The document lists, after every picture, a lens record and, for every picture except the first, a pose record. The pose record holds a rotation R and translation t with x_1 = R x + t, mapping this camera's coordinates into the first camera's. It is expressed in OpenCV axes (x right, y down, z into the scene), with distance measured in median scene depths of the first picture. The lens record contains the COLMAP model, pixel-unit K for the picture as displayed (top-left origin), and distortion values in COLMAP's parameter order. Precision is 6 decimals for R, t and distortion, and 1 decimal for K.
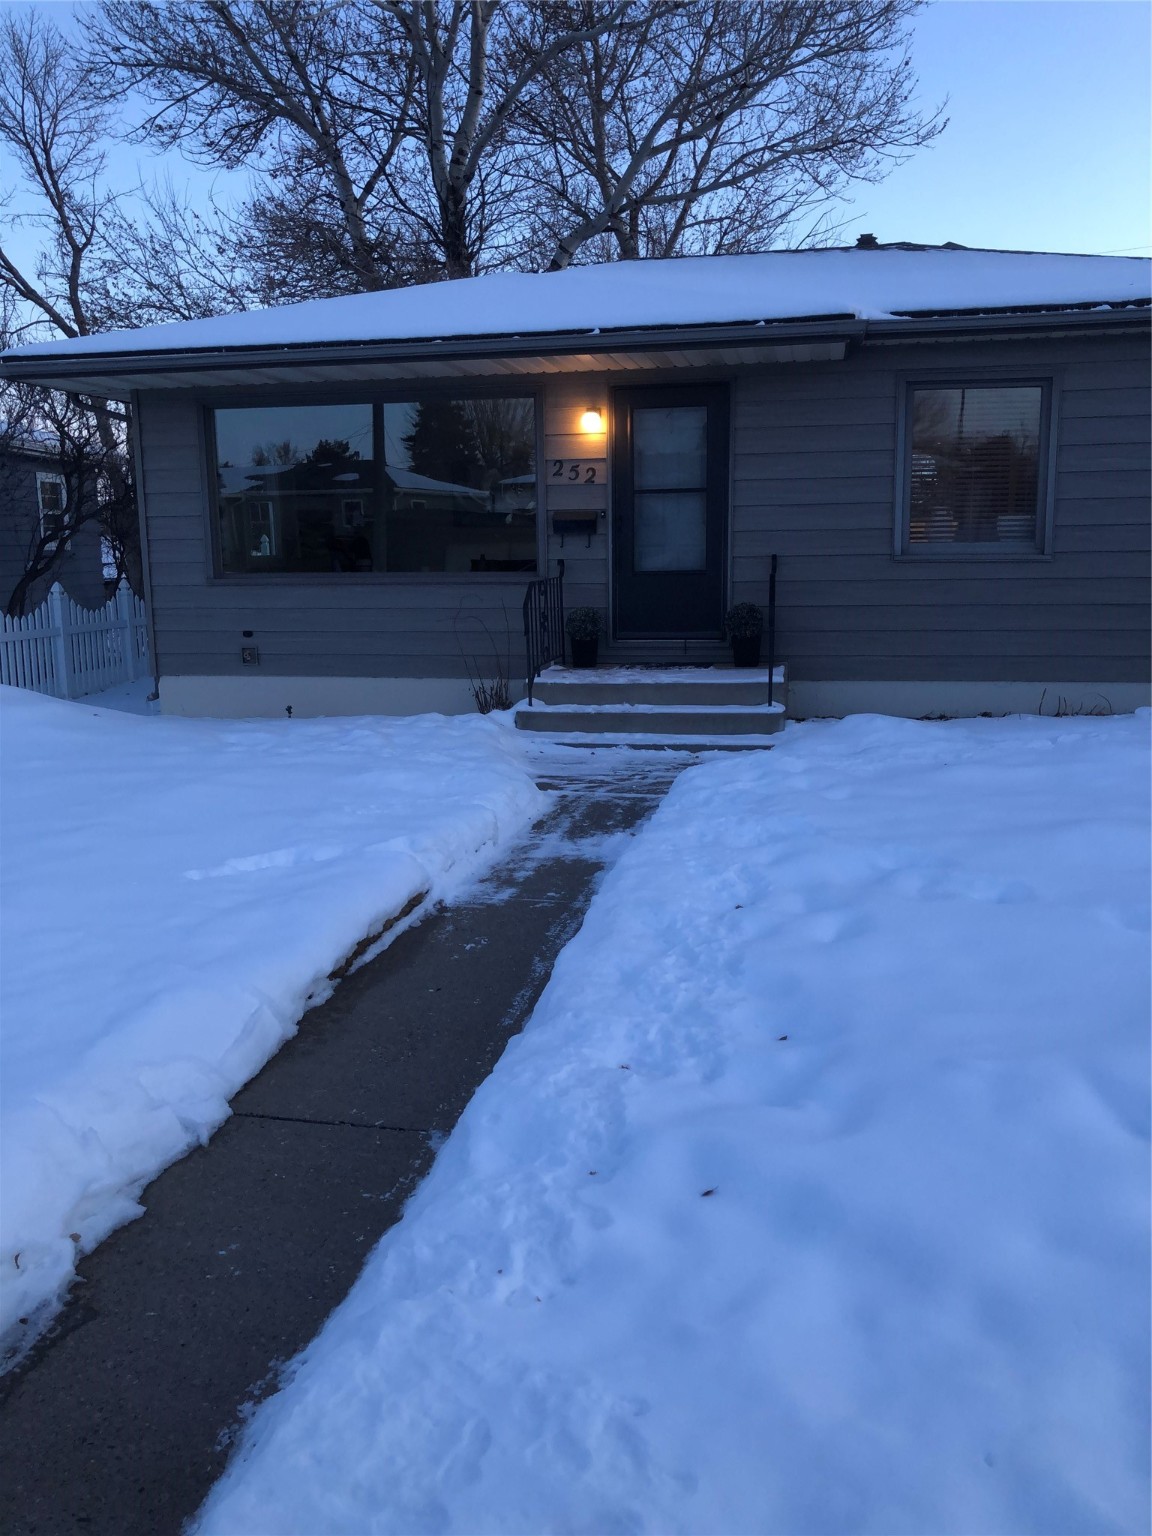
lens RADIAL K [[1268.6, 0, 576.0], [0, 1268.6, 768.0], [0, 0, 1]] dist [0.028856, -0.010246]
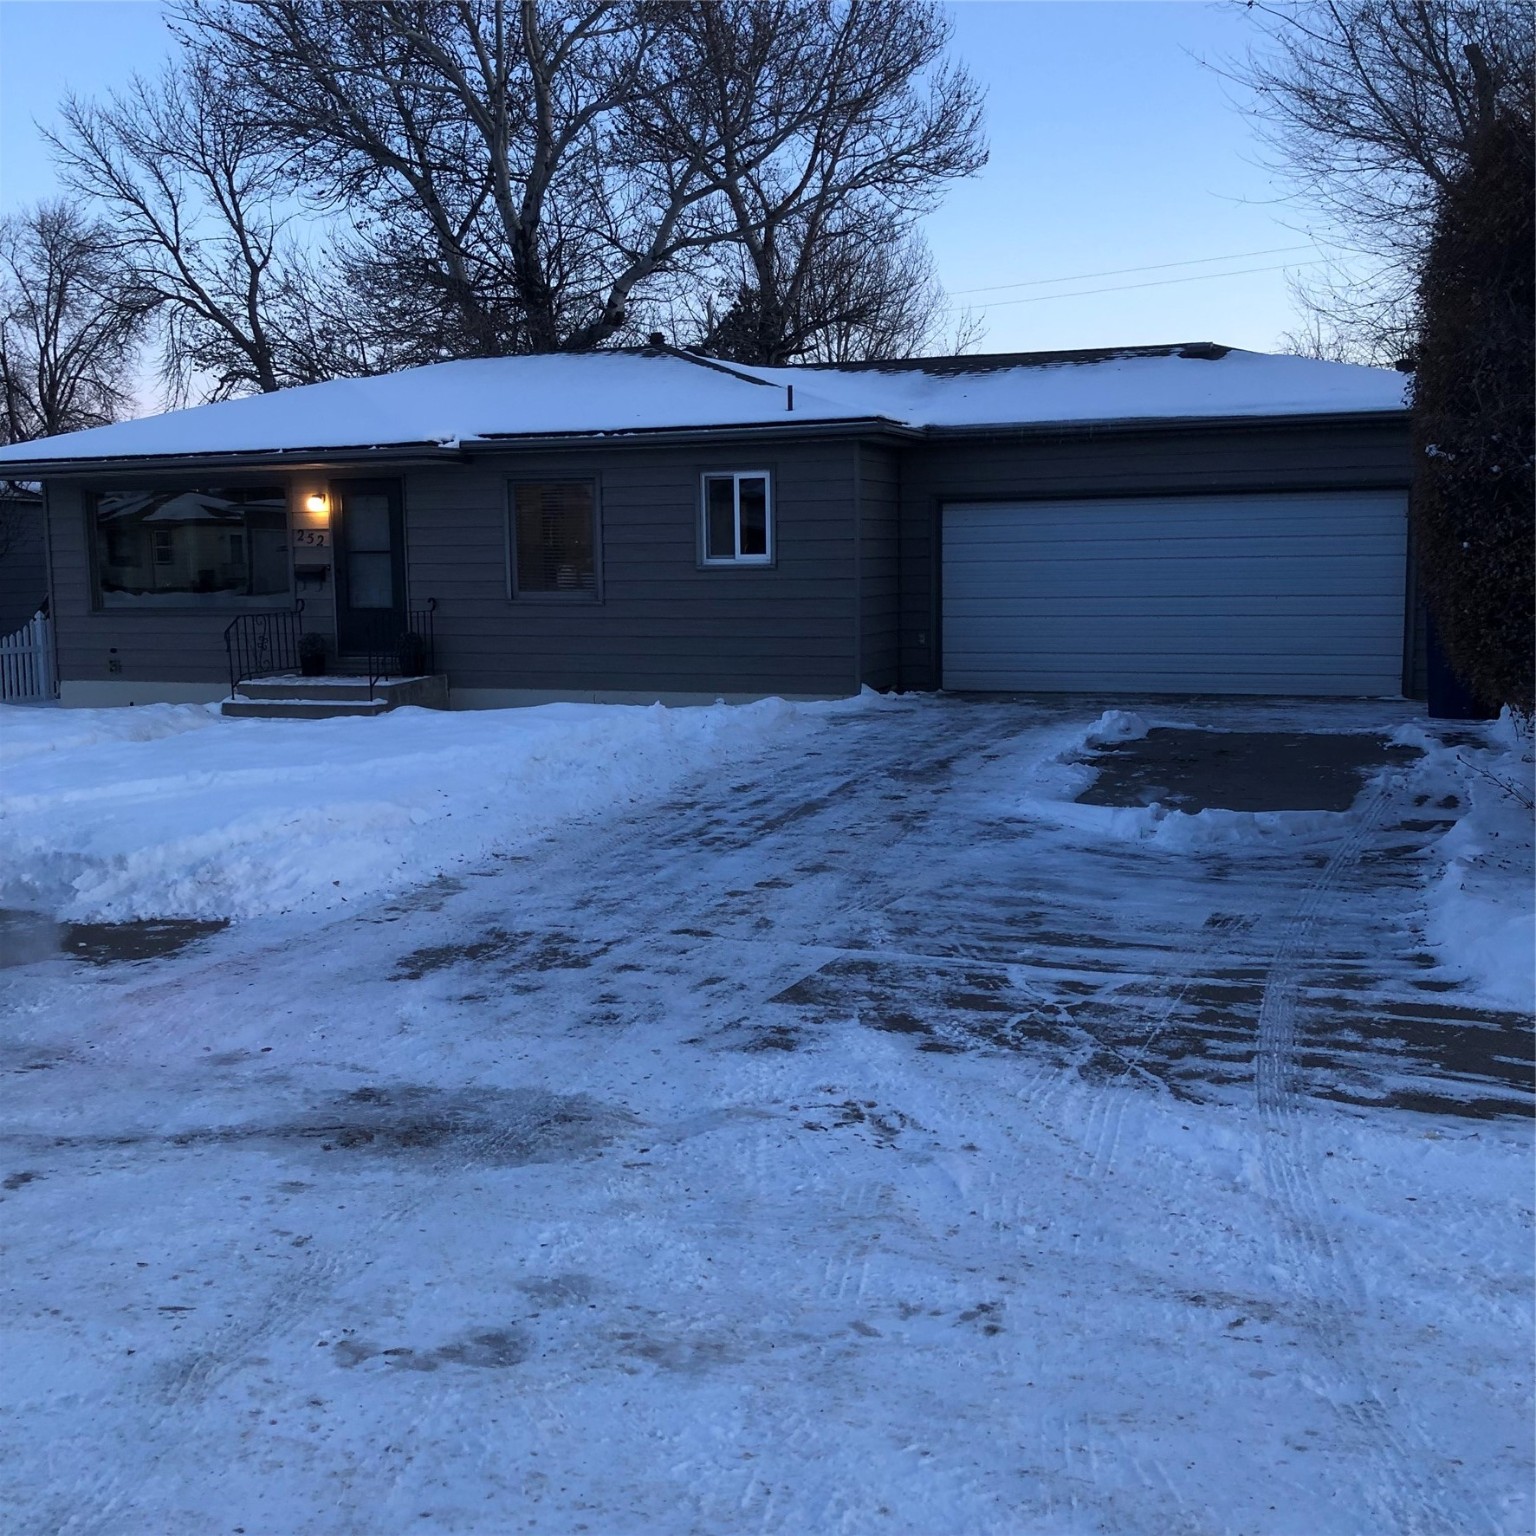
lens RADIAL K [[1528.5, 0, 768.0], [0, 1528.5, 768.0], [0, 0, 1]] dist [0.012574, 0.004066]
pose [[0.991918, 0.014598, -0.126037, 0.706120], [-0.017553, 0.999596, -0.022367, 0.051948], [0.125659, 0.024398, 0.991773, -0.610905]]
